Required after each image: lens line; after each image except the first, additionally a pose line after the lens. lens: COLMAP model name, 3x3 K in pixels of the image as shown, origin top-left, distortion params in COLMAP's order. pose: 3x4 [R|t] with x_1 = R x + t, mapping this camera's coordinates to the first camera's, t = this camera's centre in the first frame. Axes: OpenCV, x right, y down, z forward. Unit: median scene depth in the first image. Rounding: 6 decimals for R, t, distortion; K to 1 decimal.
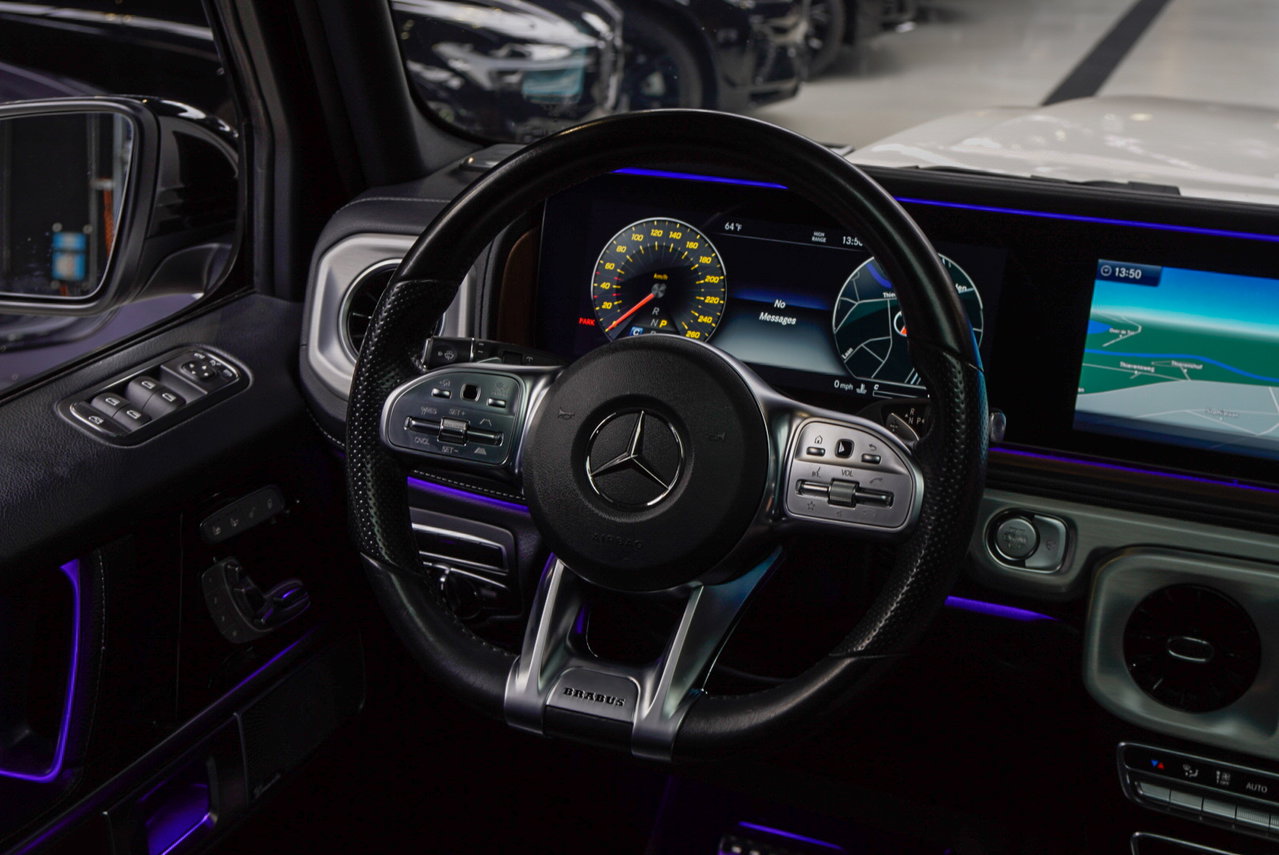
lens RADIAL K [[1664.2, 0, 643.9], [0, 1664.2, 417.6], [0, 0, 1]] dist [-0.036592, 0.000000]
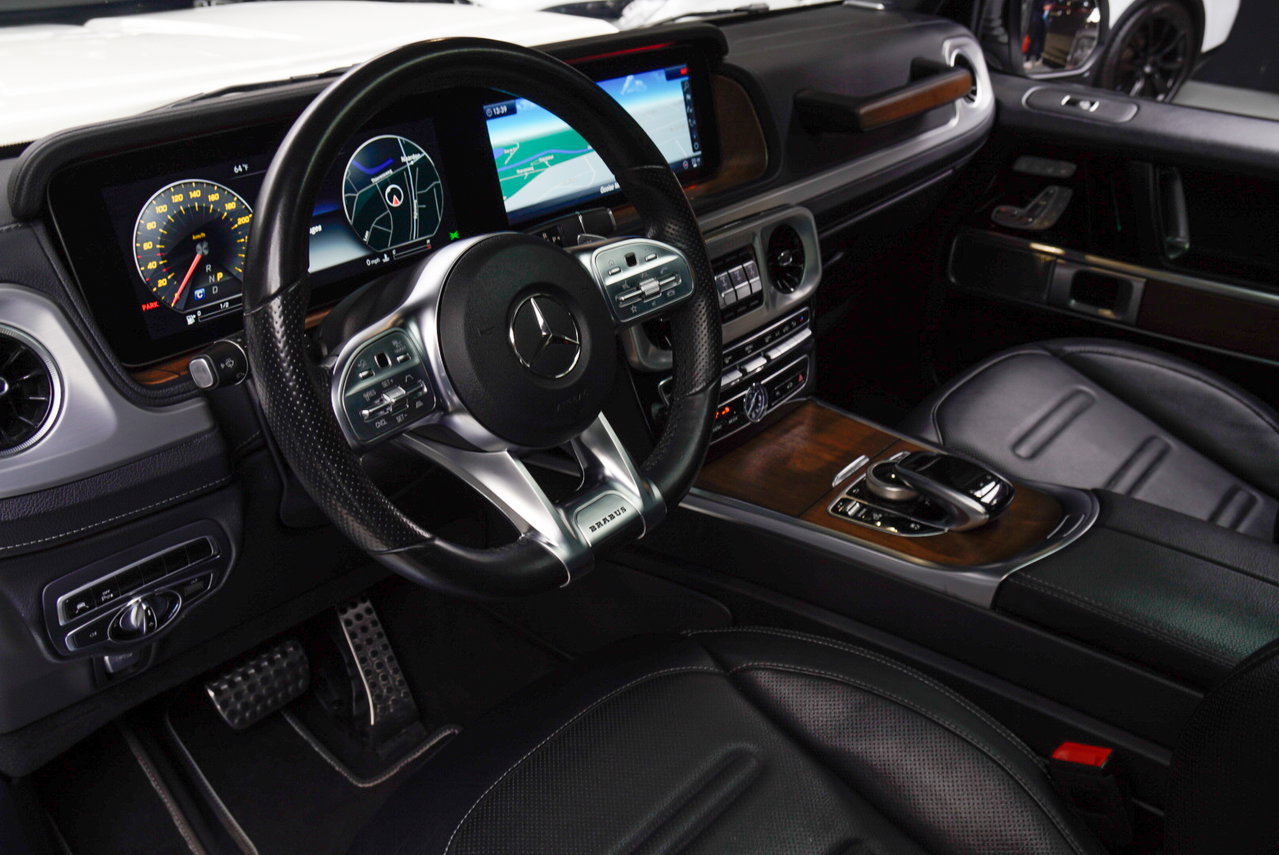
lens RADIAL K [[1054.2, 0, 636.8], [0, 1054.2, 427.2], [0, 0, 1]] dist [-0.053947, 0.001932]
pose [[0.335547, -0.484443, 0.807913, -0.510911], [0.310482, 0.866588, 0.390675, -0.157971], [-0.889387, 0.119752, 0.441191, 0.492424]]
